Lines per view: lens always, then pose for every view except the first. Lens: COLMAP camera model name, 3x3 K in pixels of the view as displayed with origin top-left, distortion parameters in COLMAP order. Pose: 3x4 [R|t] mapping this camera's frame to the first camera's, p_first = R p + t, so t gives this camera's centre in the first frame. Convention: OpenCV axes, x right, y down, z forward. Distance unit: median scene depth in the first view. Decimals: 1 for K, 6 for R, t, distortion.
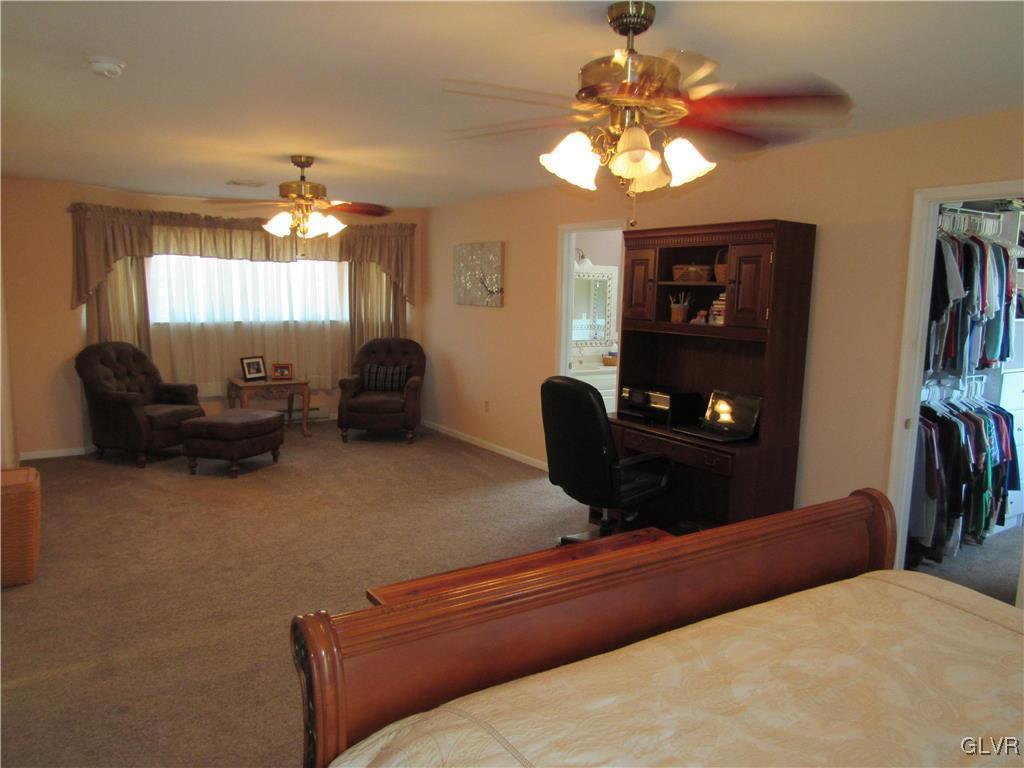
lens RADIAL K [[731.6, 0, 510.4], [0, 731.6, 379.5], [0, 0, 1]] dist [-0.024270, 0.008309]
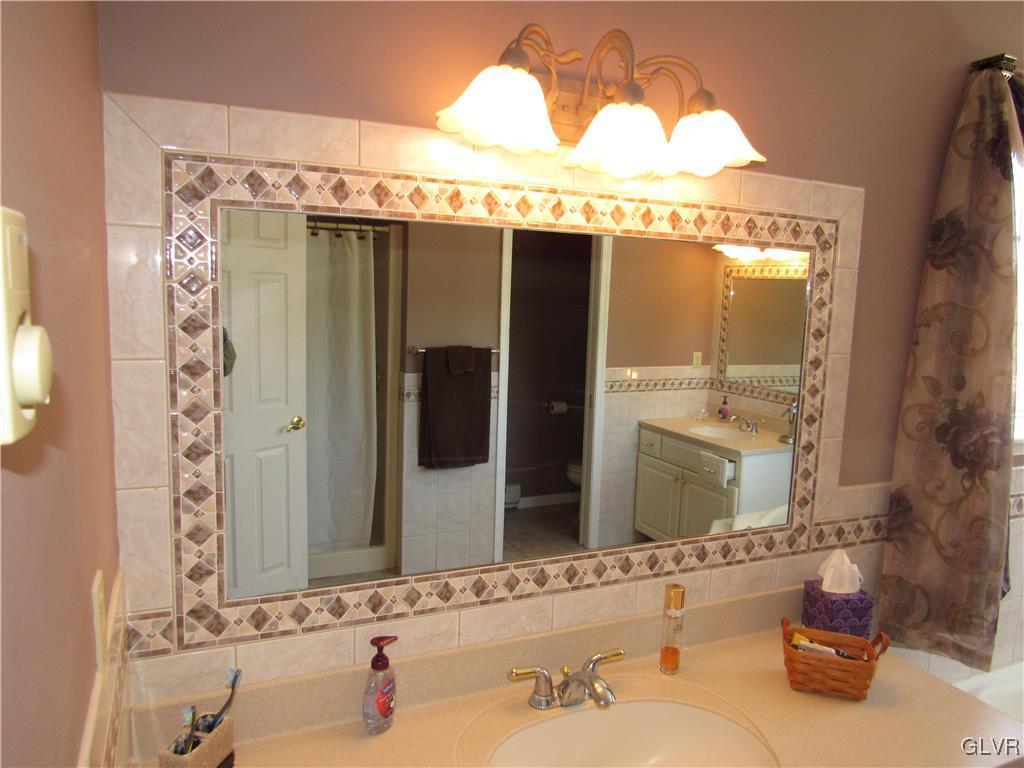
lens RADIAL K [[731.6, 0, 510.4], [0, 731.6, 379.5], [0, 0, 1]] dist [-0.024270, 0.008309]
pose [[0.988486, 0.030729, -0.148156, 0.059464], [-0.030783, 0.999524, 0.001933, -0.072503], [0.148145, 0.002650, 0.988962, 0.584822]]
